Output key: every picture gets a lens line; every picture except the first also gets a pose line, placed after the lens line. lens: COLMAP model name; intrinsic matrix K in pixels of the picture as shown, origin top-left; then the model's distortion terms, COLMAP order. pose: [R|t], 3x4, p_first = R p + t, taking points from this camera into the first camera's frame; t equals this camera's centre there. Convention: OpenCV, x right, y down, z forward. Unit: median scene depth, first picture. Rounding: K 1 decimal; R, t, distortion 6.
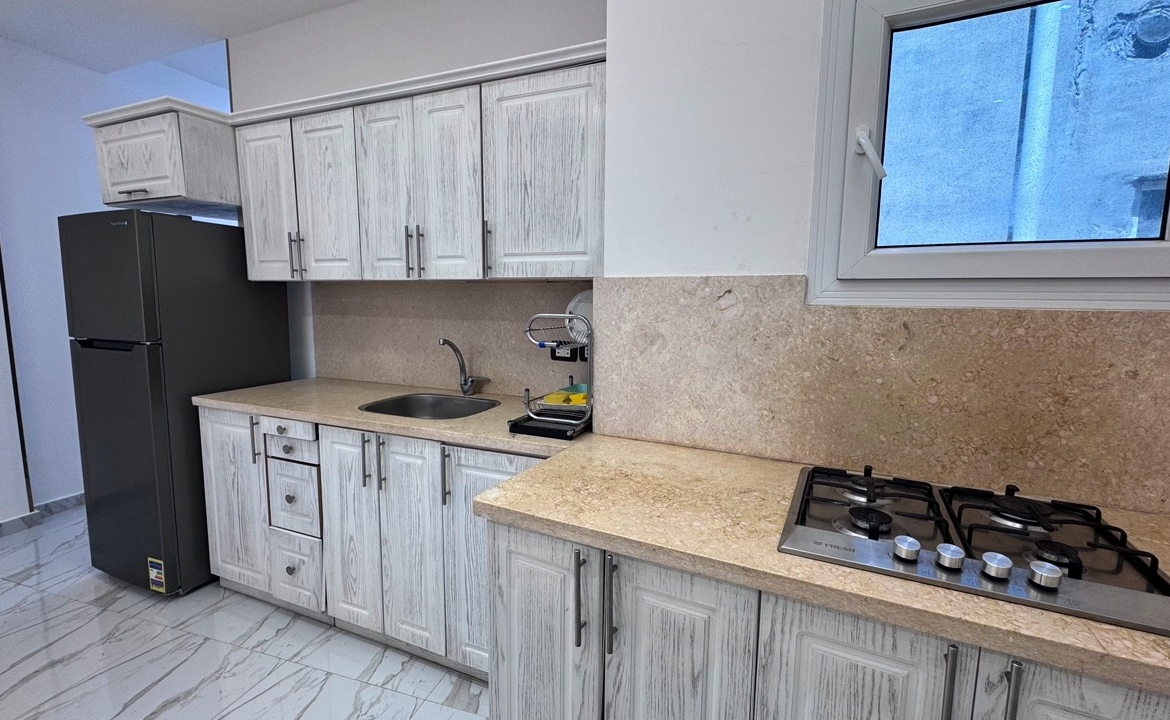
lens RADIAL K [[510.3, 0, 585.0], [0, 510.3, 359.0], [0, 0, 1]] dist [-0.004893, 0.001000]
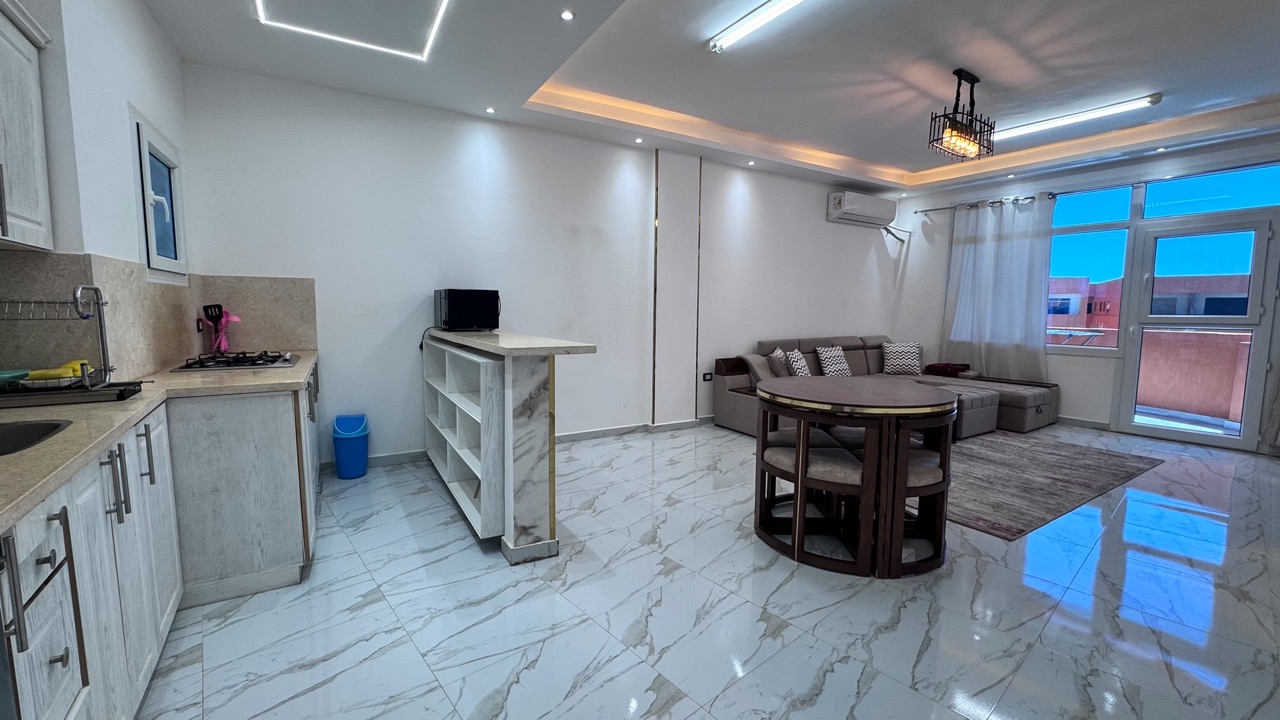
lens RADIAL K [[511.0, 0, 637.6], [0, 511.0, 359.3], [0, 0, 1]] dist [-0.005599, 0.001188]
pose [[-0.843681, -0.072777, 0.531889, -1.358416], [0.047060, 0.976929, 0.208316, -0.089468], [-0.534778, 0.200783, -0.820791, 1.103646]]
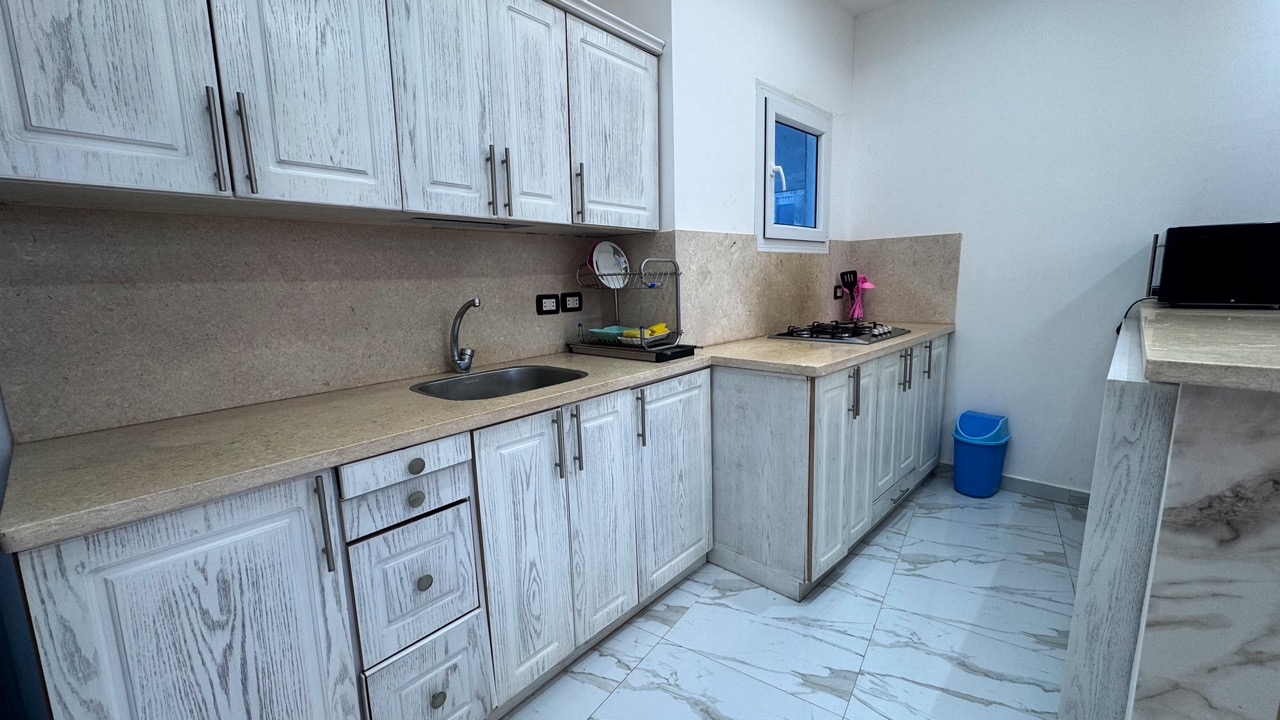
lens RADIAL K [[511.0, 0, 638.8], [0, 511.0, 358.7], [0, 0, 1]] dist [-0.005599, 0.001188]
pose [[0.300211, -0.166213, 0.939280, -1.062014], [0.146899, 0.981010, 0.126646, -0.013639], [-0.942494, 0.099958, 0.318927, 0.589532]]
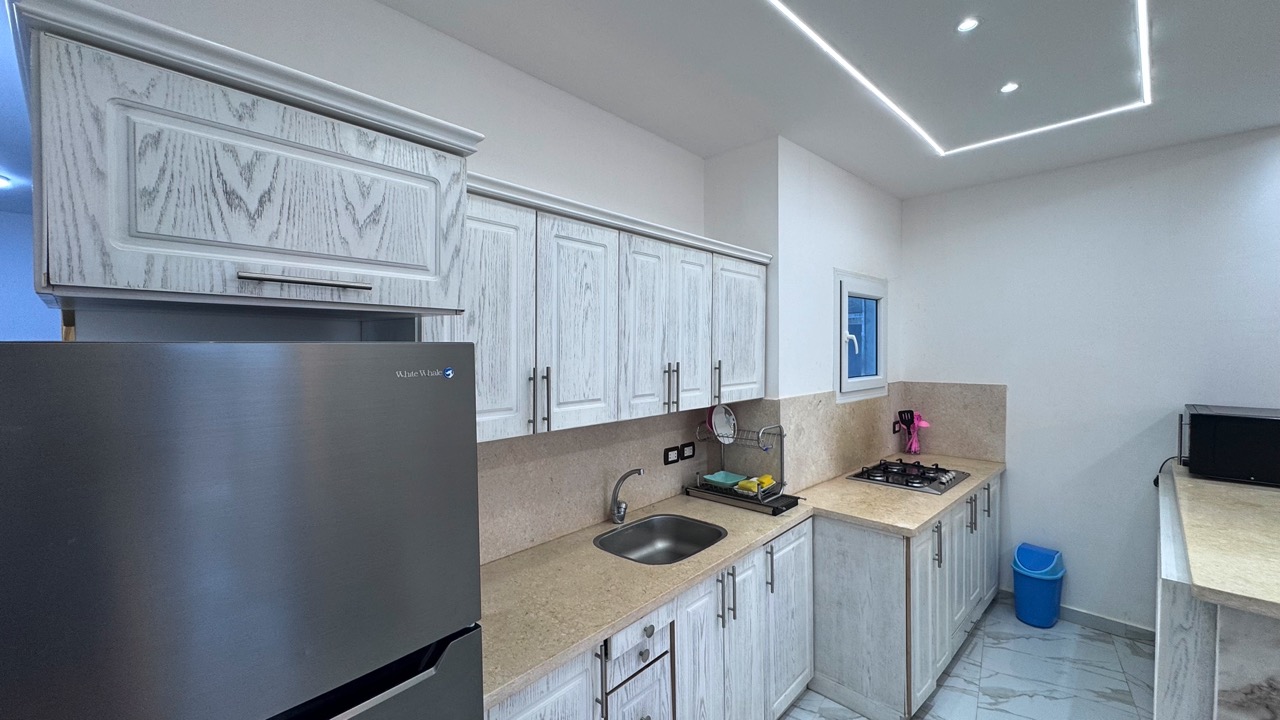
lens RADIAL K [[511.0, 0, 638.7], [0, 511.0, 359.4], [0, 0, 1]] dist [-0.005599, 0.001188]
pose [[0.324135, -0.031267, 0.945494, -1.351265], [0.126825, 0.991868, -0.010678, -0.267589], [-0.937471, 0.123374, 0.325464, 0.732855]]
